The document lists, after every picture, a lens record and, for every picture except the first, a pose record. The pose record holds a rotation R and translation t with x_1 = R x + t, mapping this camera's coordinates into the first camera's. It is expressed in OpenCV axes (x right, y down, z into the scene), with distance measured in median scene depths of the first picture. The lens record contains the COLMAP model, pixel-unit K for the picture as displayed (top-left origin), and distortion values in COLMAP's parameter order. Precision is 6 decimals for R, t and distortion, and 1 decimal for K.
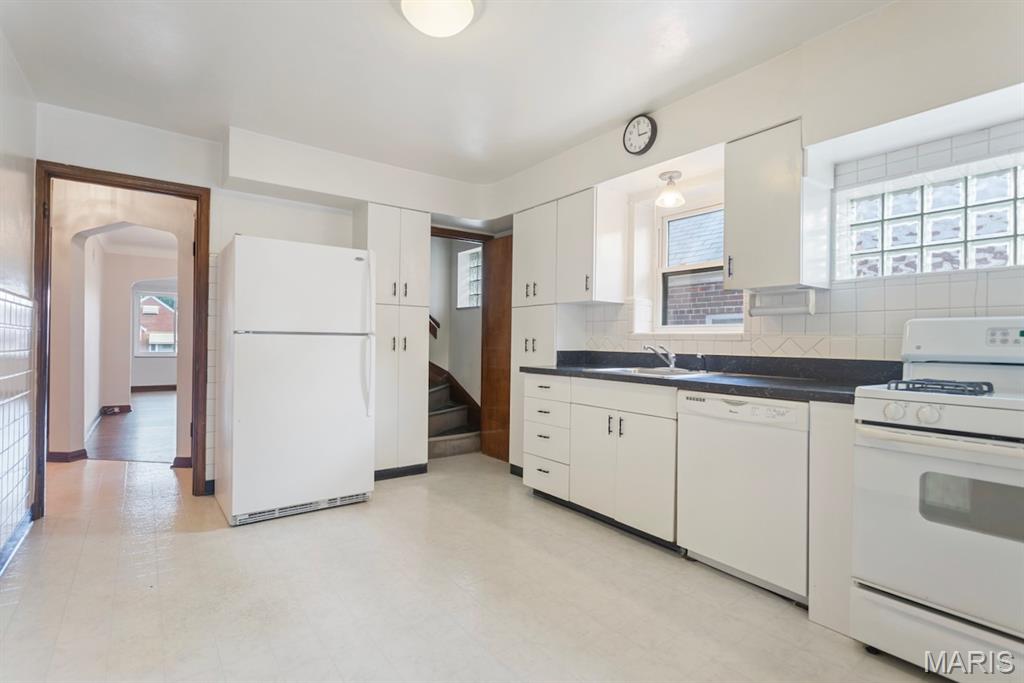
lens RADIAL K [[496.2, 0, 520.0], [0, 496.2, 342.5], [0, 0, 1]] dist [-0.019920, 0.007473]
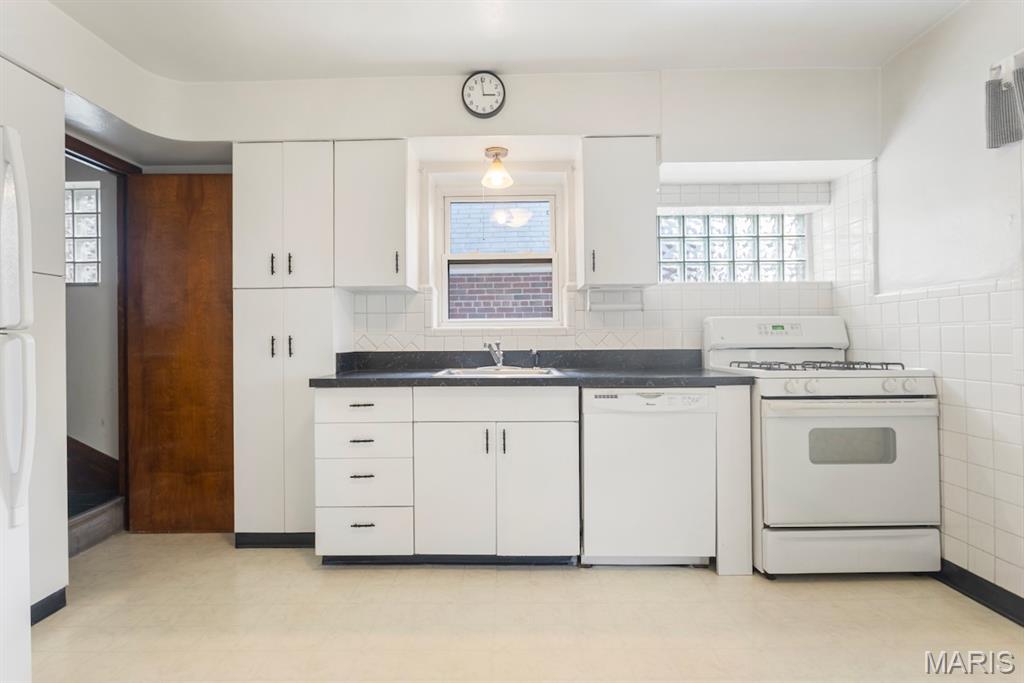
lens RADIAL K [[496.2, 0, 514.2], [0, 496.2, 338.7], [0, 0, 1]] dist [-0.019920, 0.007473]
pose [[0.606125, -0.016803, 0.795192, -0.383617], [0.017208, 0.999820, 0.008010, -0.005906], [-0.795183, 0.008828, 0.606305, 0.419313]]
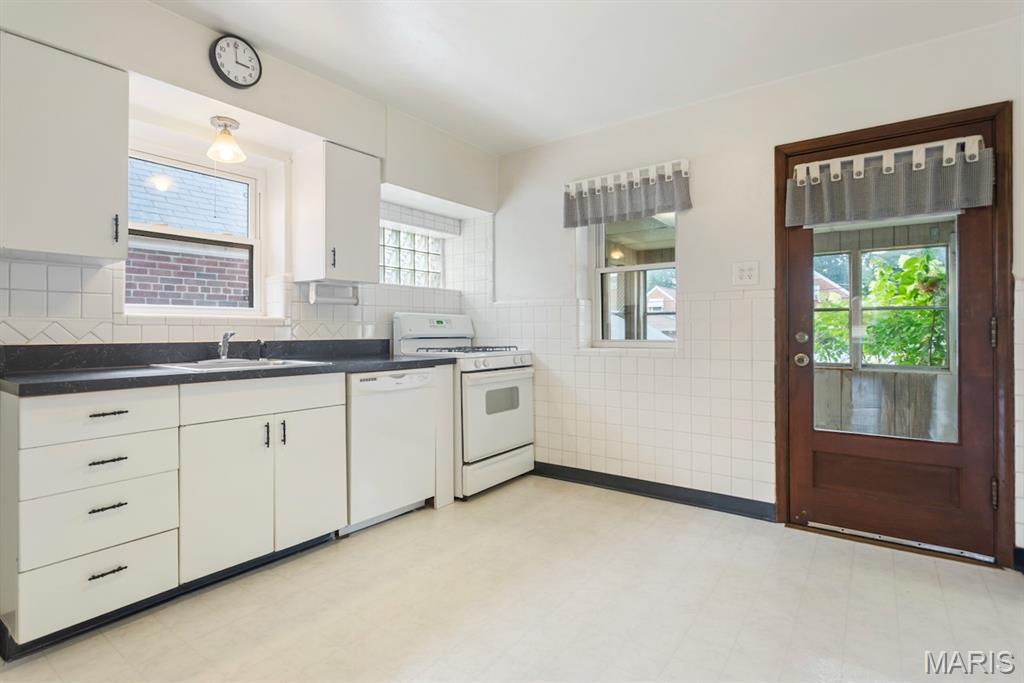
lens RADIAL K [[496.2, 0, 511.3], [0, 496.2, 329.2], [0, 0, 1]] dist [-0.019920, 0.007473]
pose [[-0.284517, -0.009652, 0.958623, -0.589474], [-0.000743, 0.999951, 0.009848, -0.006374], [-0.958671, 0.002089, -0.284510, 0.755864]]
